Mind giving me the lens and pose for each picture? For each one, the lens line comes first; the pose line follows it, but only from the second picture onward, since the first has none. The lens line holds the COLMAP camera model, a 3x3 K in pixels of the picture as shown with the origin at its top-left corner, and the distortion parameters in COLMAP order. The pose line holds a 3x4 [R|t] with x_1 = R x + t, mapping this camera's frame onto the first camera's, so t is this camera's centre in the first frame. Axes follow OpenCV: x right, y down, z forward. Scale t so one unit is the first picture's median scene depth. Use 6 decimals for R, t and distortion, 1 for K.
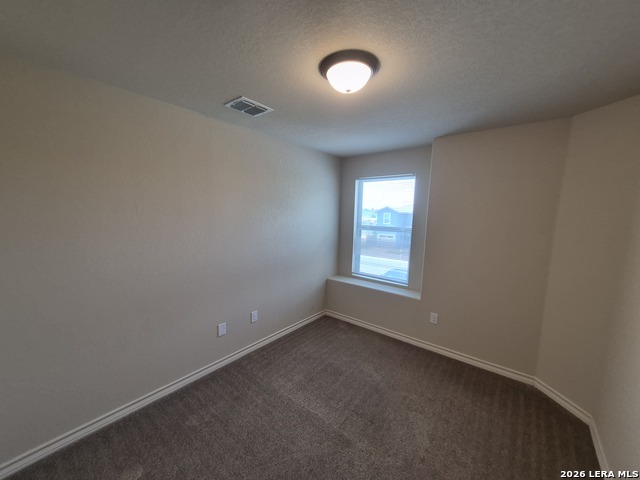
lens RADIAL K [[252.2, 0, 316.7], [0, 252.2, 242.2], [0, 0, 1]] dist [0.007972, -0.000084]
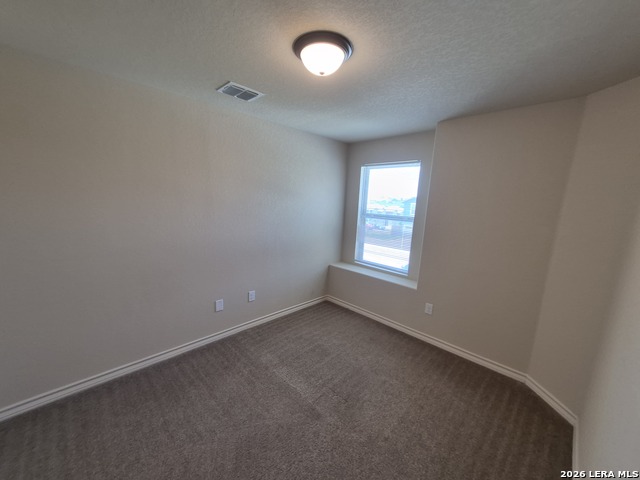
lens RADIAL K [[252.2, 0, 317.5], [0, 252.2, 241.8], [0, 0, 1]] dist [0.007972, -0.000084]
pose [[0.994315, 0.039288, -0.098964, 0.155989], [-0.035029, 0.998399, 0.044413, 0.015231], [0.100550, -0.040694, 0.994099, -0.015942]]
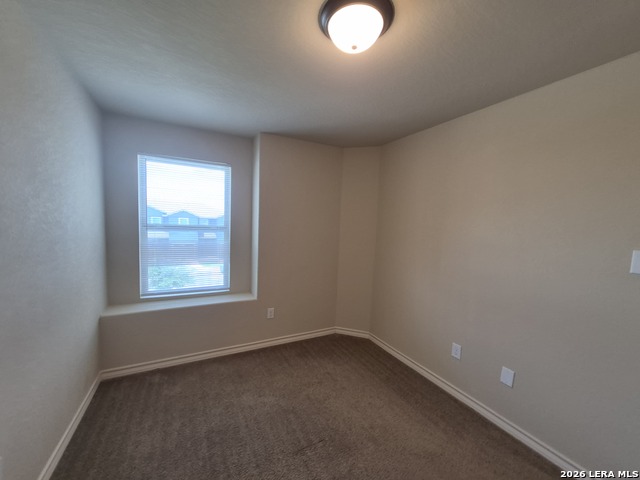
lens RADIAL K [[252.2, 0, 315.8], [0, 252.2, 241.8], [0, 0, 1]] dist [0.007972, -0.000084]
pose [[0.399305, -0.078266, 0.913471, -0.472810], [0.084004, 0.995282, 0.048554, -0.021518], [-0.912962, 0.057348, 0.403996, 0.537565]]
